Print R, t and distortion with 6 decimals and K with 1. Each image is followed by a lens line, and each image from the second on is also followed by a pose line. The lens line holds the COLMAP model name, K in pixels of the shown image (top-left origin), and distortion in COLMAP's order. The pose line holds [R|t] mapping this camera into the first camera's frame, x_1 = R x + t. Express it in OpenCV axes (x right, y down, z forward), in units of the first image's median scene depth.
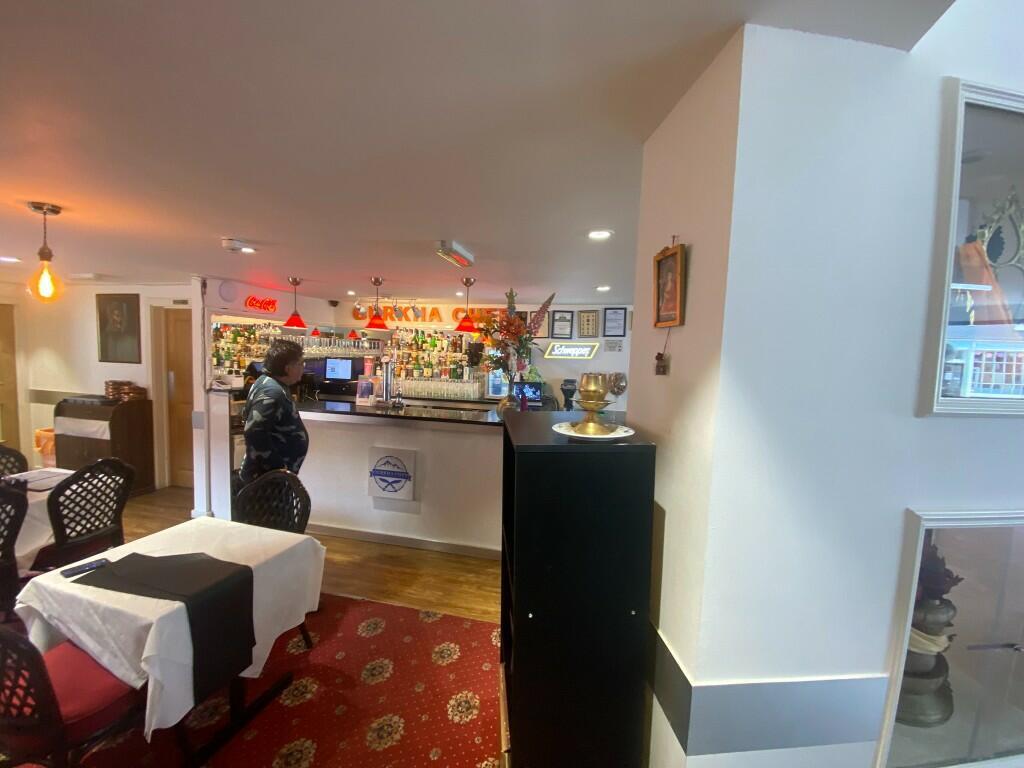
lens RADIAL K [[421.3, 0, 529.5], [0, 421.3, 380.7], [0, 0, 1]] dist [0.024349, -0.023089]
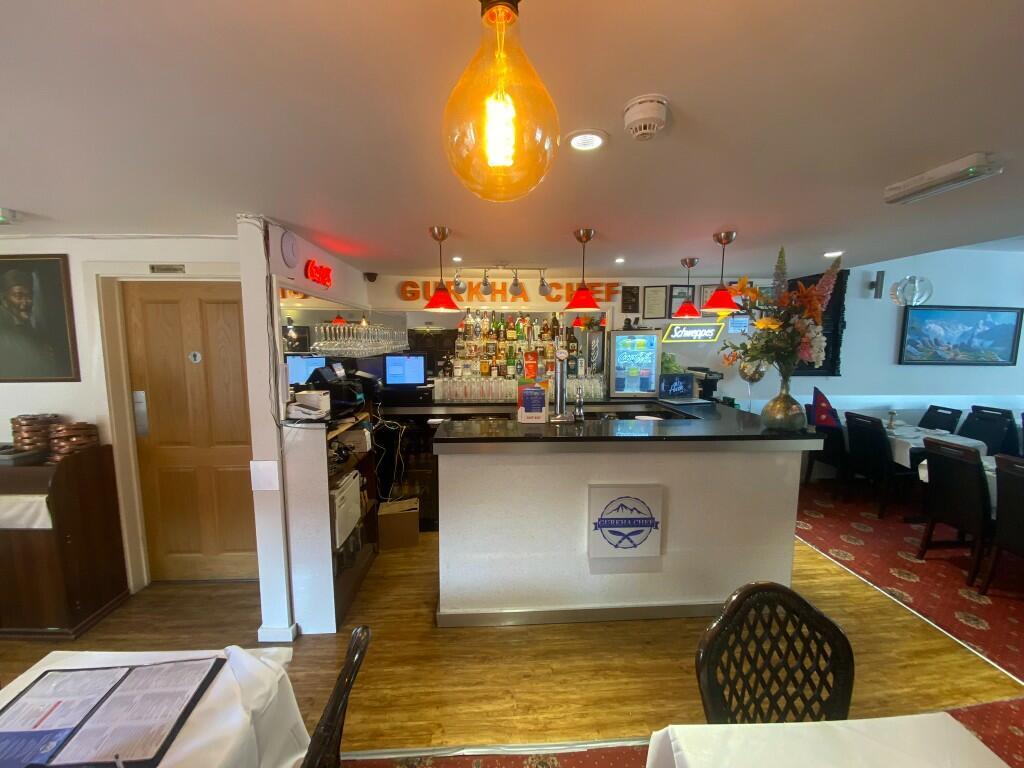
lens RADIAL K [[421.3, 0, 529.5], [0, 421.3, 380.7], [0, 0, 1]] dist [0.024349, -0.023089]
pose [[0.959758, -0.063181, 0.273630, -0.640095], [0.051972, 0.997493, 0.048030, -0.047112], [-0.275979, -0.031876, 0.960635, 0.390187]]
